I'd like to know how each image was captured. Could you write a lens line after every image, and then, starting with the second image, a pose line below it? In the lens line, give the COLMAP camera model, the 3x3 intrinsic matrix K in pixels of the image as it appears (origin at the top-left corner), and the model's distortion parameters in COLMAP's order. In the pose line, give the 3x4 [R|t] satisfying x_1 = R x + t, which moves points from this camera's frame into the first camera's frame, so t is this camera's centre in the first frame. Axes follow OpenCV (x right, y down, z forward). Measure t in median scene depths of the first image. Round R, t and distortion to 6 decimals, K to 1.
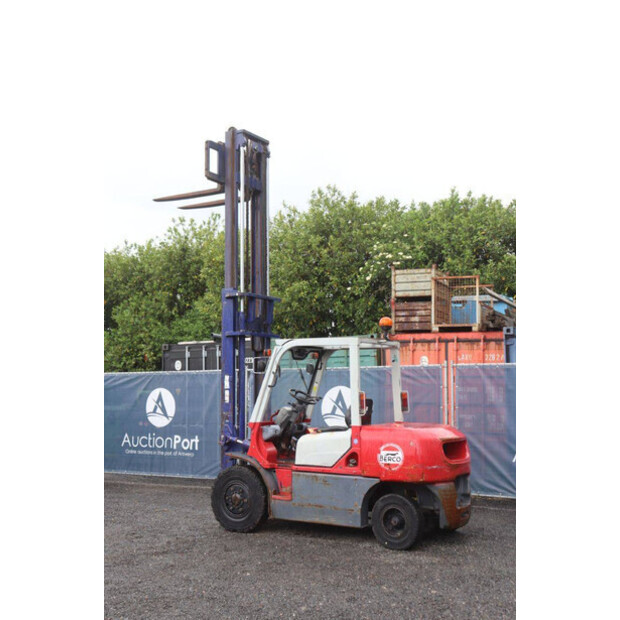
lens RADIAL K [[802.7, 0, 312.3], [0, 802.7, 307.2], [0, 0, 1]] dist [0.078675, 0.000000]
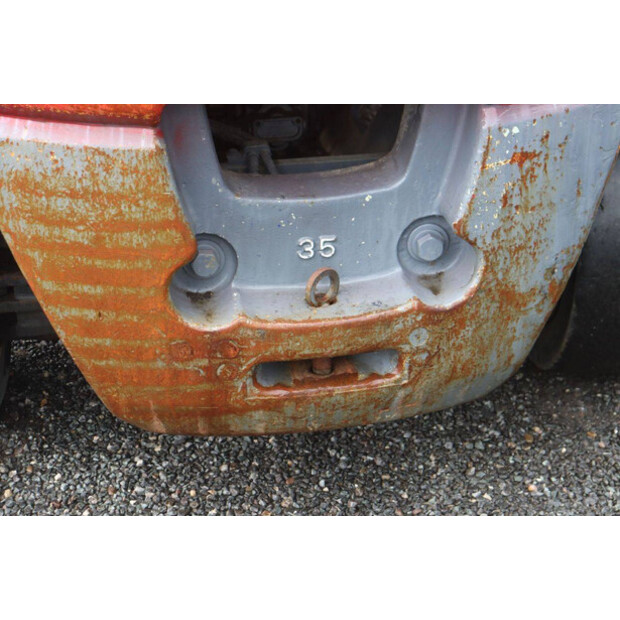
lens RADIAL K [[1292.2, 0, 313.0], [0, 1292.2, 306.1], [0, 0, 1]] dist [0.273715, 0.000000]
pose [[0.667031, 0.370971, -0.646104, 0.231295], [0.063009, 0.836023, 0.545065, 0.094065], [0.742361, -0.404285, 0.534279, 0.638196]]
